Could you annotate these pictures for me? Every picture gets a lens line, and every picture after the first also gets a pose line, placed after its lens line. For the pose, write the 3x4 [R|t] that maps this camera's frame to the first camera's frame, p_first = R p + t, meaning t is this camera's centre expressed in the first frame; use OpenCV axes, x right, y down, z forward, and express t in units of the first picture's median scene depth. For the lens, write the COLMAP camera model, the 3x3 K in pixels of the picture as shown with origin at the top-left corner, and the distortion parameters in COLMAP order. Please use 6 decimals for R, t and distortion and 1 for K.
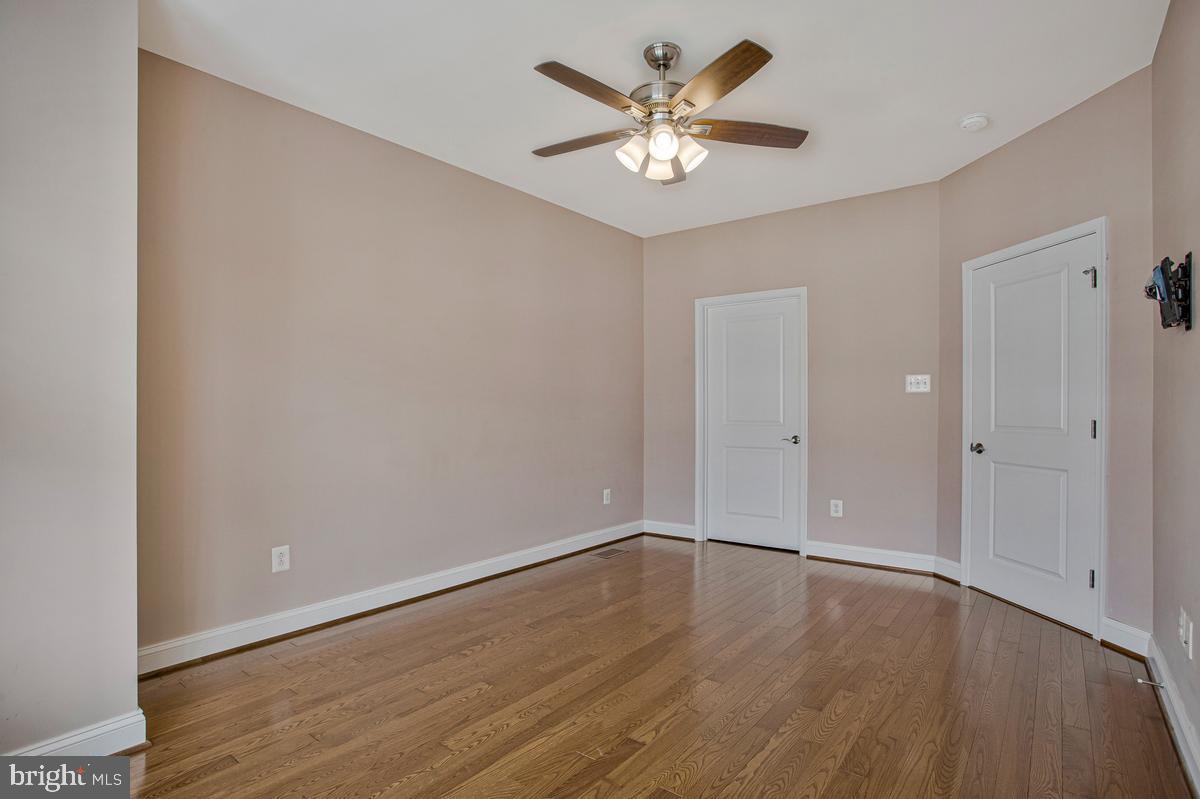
lens RADIAL K [[592.2, 0, 600.0], [0, 592.2, 399.5], [0, 0, 1]] dist [-0.098572, 0.042784]
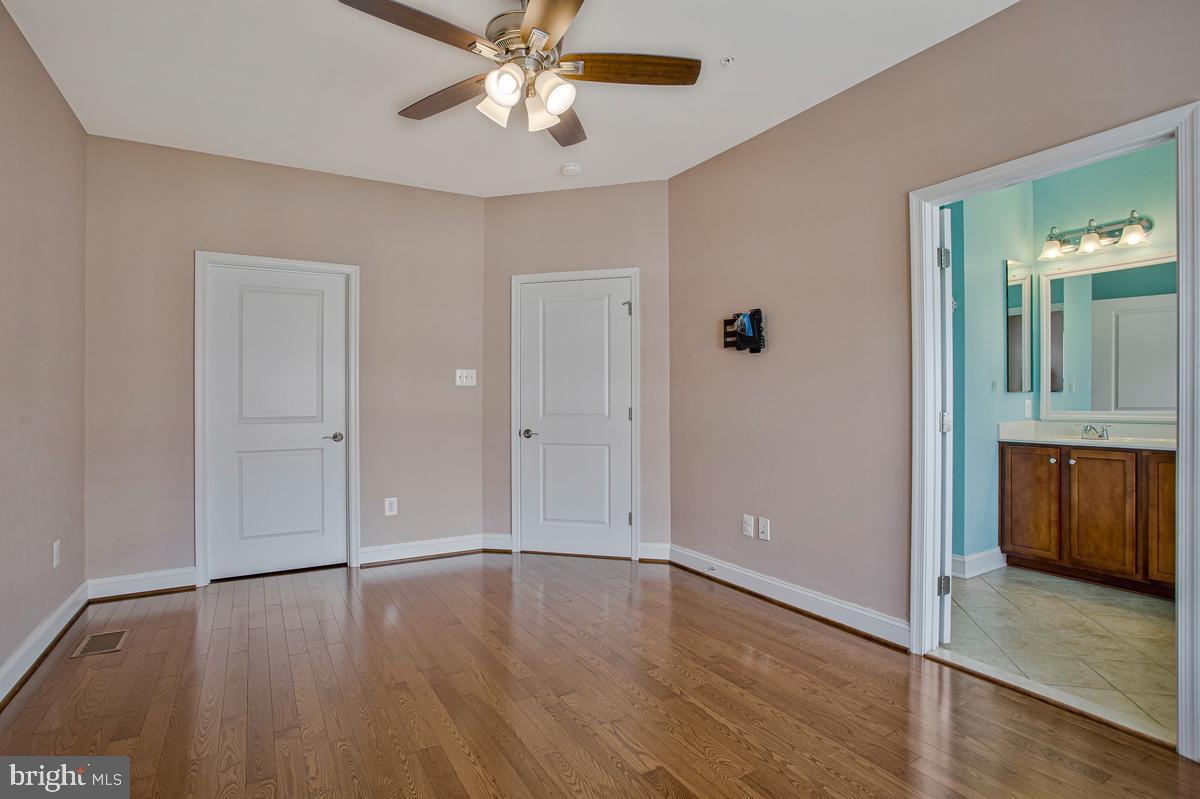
lens RADIAL K [[596.6, 0, 600.4], [0, 596.6, 389.1], [0, 0, 1]] dist [-0.042806, 0.000409]
pose [[0.373538, 0.011376, 0.927545, -0.428488], [-0.006057, 0.999933, -0.009825, 0.003815], [-0.927595, -0.001948, 0.373582, 0.382805]]
